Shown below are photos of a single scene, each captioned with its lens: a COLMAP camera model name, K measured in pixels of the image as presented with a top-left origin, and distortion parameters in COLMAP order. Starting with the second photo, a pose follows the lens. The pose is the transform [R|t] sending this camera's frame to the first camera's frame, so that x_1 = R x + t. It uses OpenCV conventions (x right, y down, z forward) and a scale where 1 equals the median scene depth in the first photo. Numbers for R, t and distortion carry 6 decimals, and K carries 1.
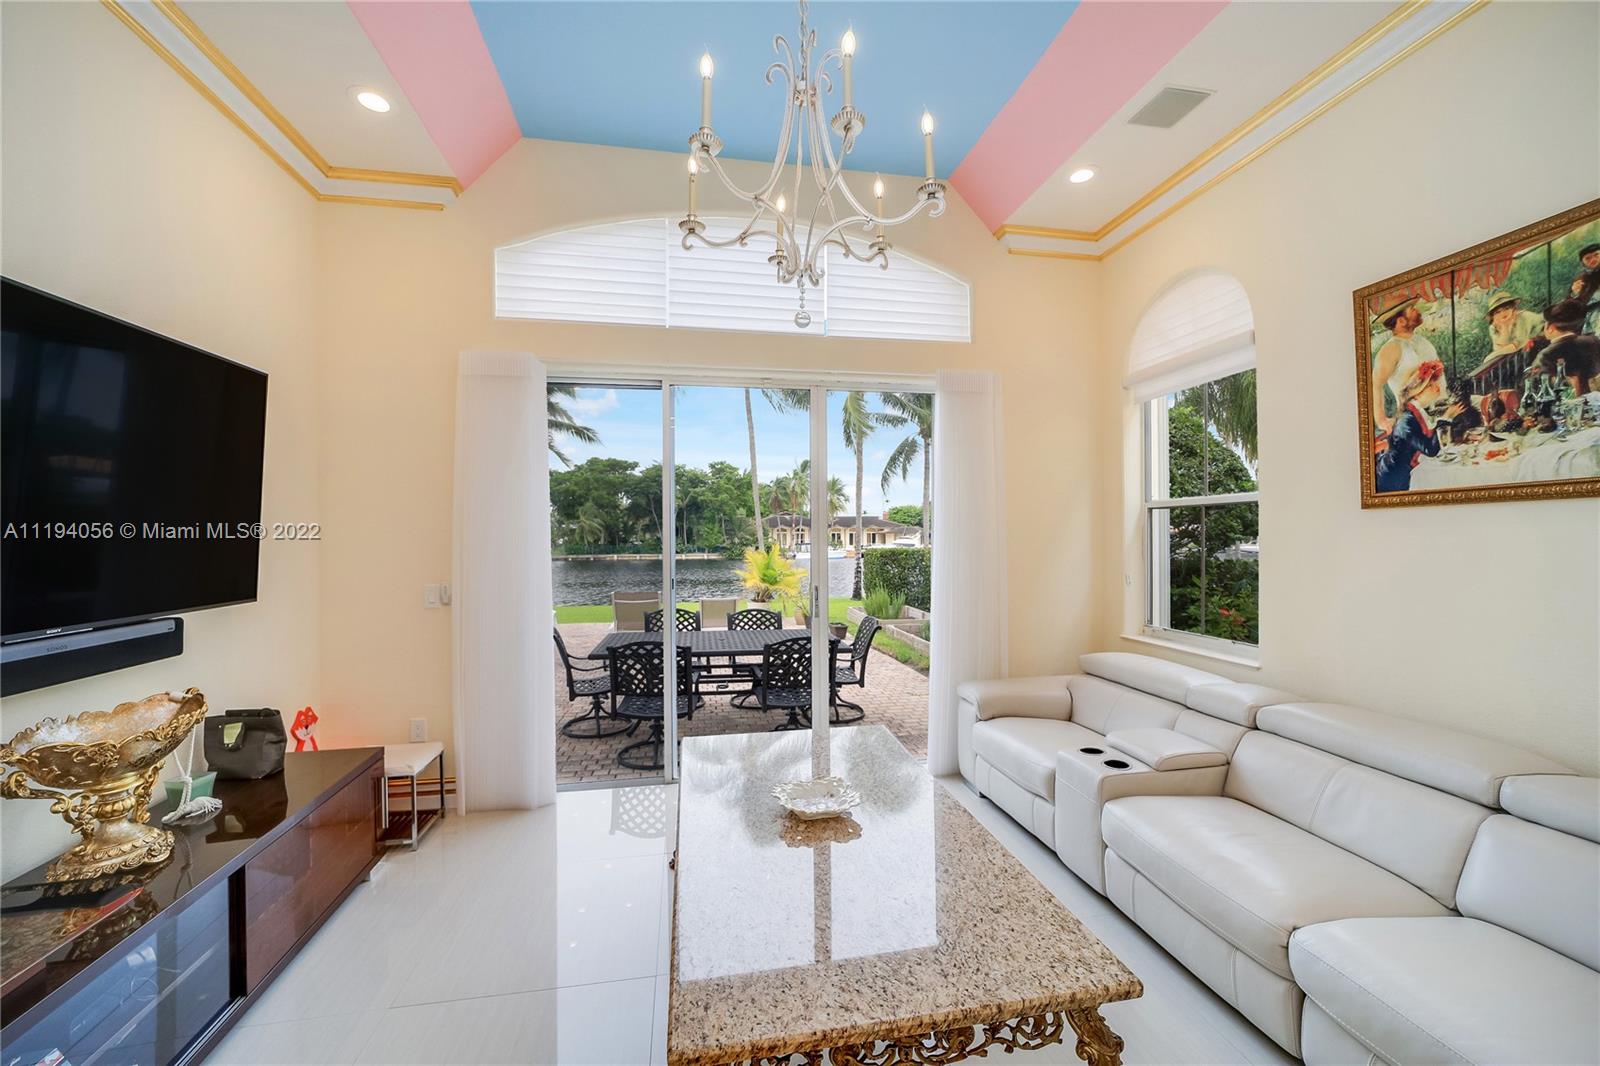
lens RADIAL K [[631.3, 0, 800.0], [0, 631.3, 533.0], [0, 0, 1]] dist [-0.000707, 0.000178]
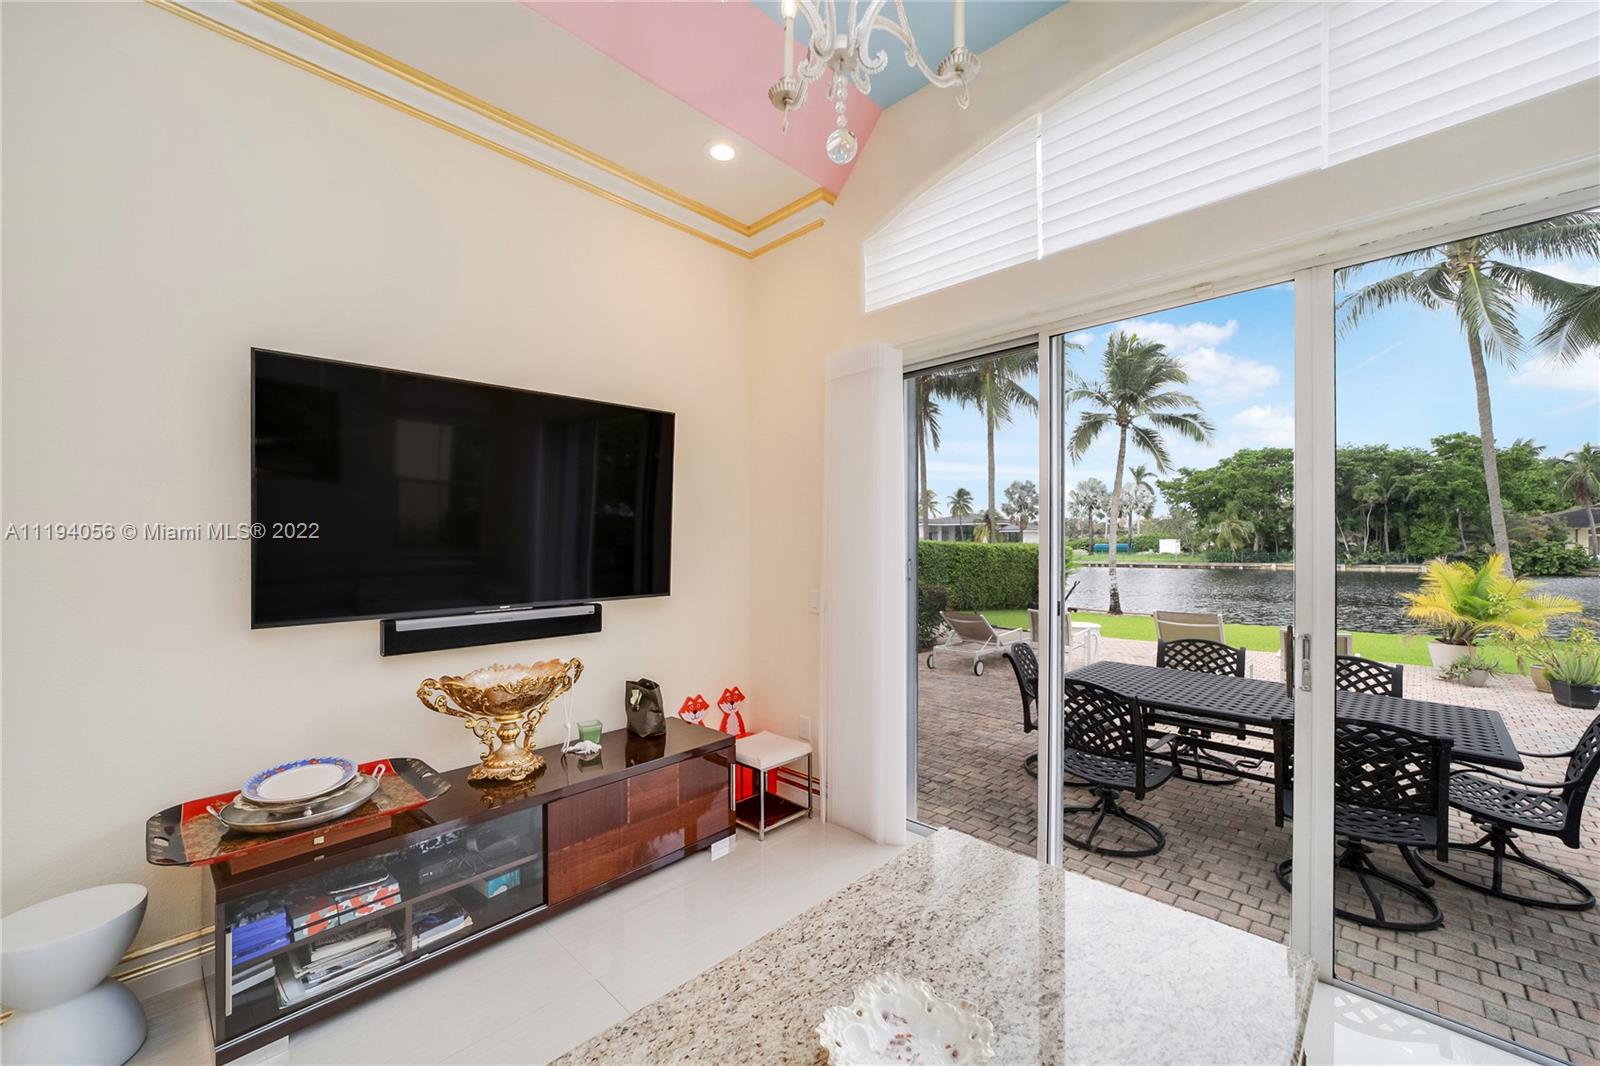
lens RADIAL K [[627.3, 0, 801.9], [0, 627.3, 548.0], [0, 0, 1]] dist [-0.013014, 0.006486]
pose [[0.585979, 0.006763, -0.810298, 0.085588], [0.005753, 0.999905, 0.012506, -0.000185], [0.810306, -0.011990, 0.585885, 0.134727]]
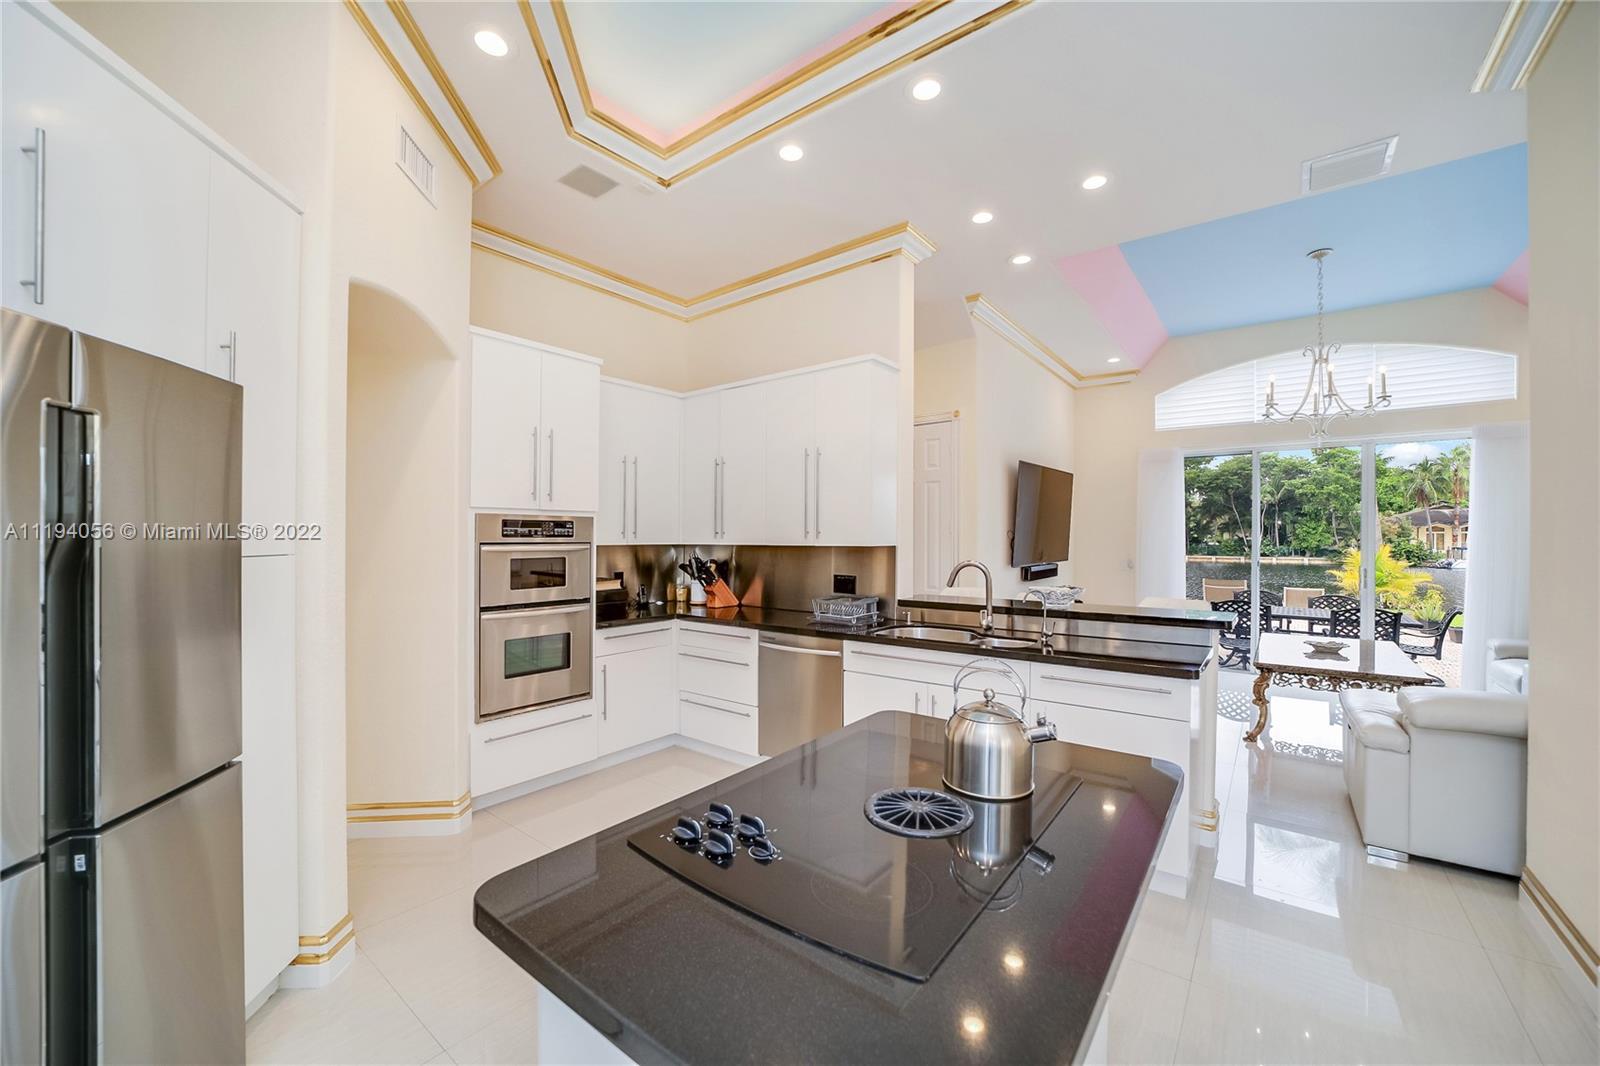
lens RADIAL K [[637.2, 0, 806.5], [0, 637.2, 536.8], [0, 0, 1]] dist [-0.009189, 0.000235]
pose [[0.682807, 0.006861, -0.730567, 0.094157], [-0.001643, 0.999968, 0.007856, -0.002619], [0.730597, -0.004164, 0.682796, -0.456128]]
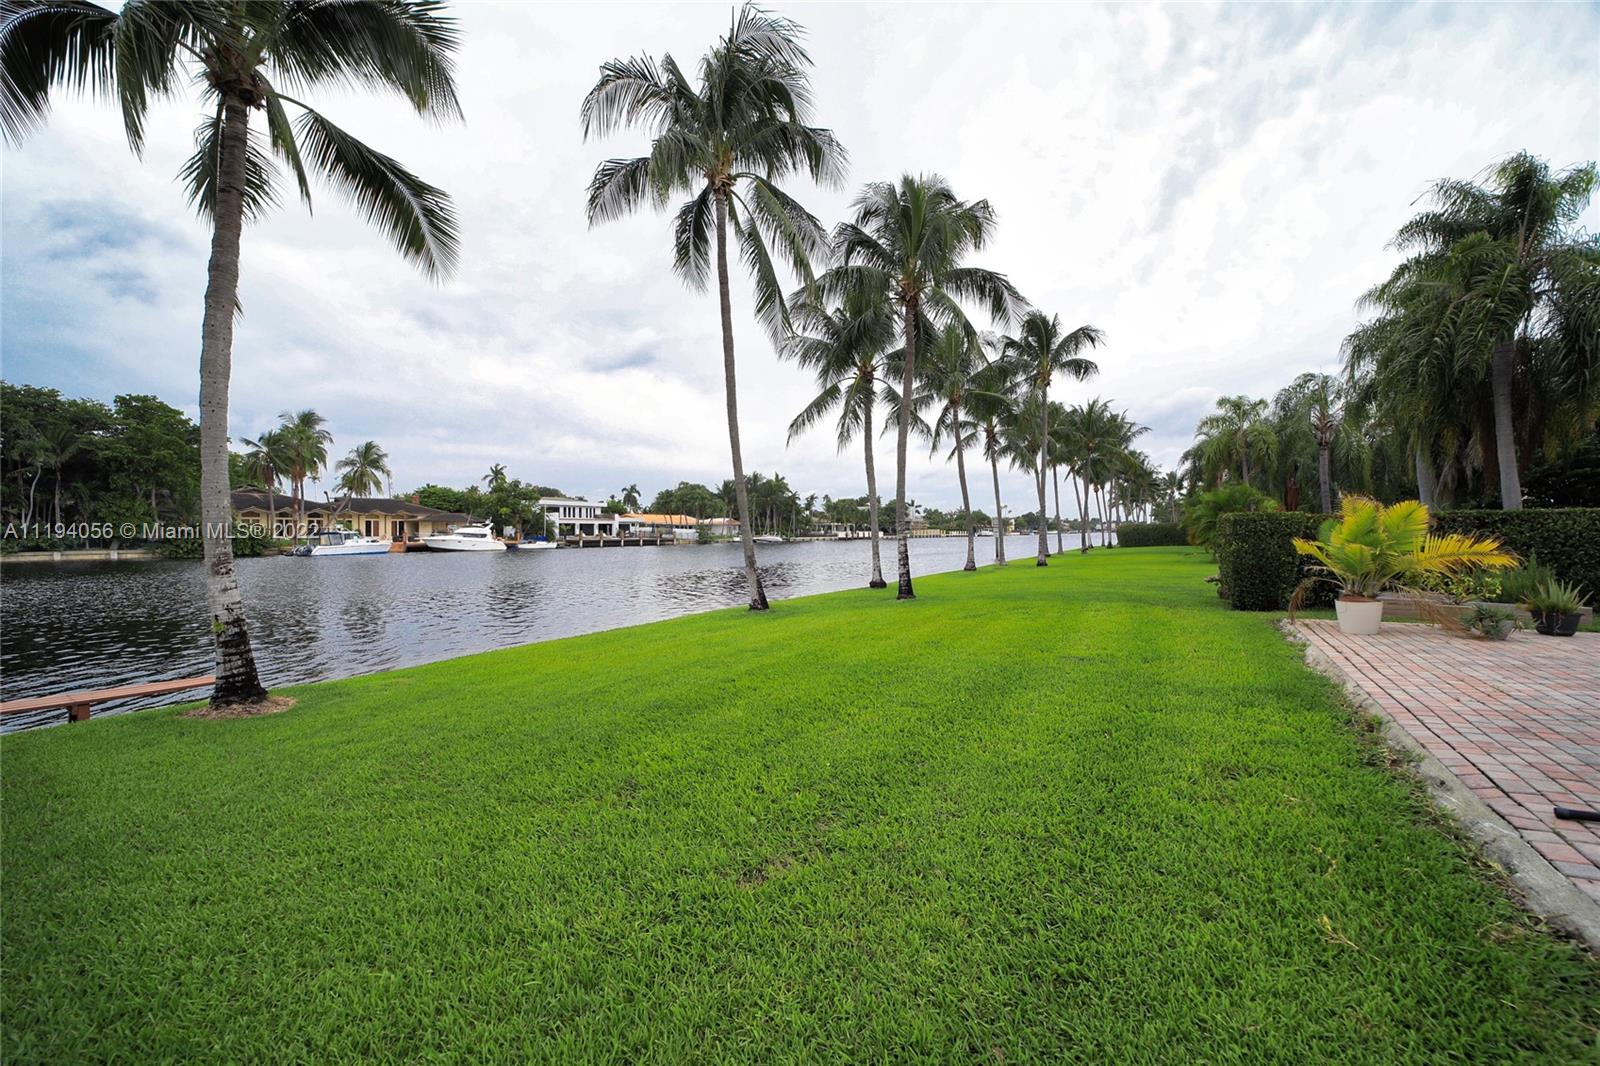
lens RADIAL K [[621.5, 0, 787.6], [0, 621.5, 541.7], [0, 0, 1]] dist [-0.007784, 0.000472]
pose [[0.695625, -0.008517, 0.718354, -1.164652], [-0.007901, 0.999779, 0.019505, 0.080201], [-0.718361, -0.019243, 0.695404, 1.496473]]
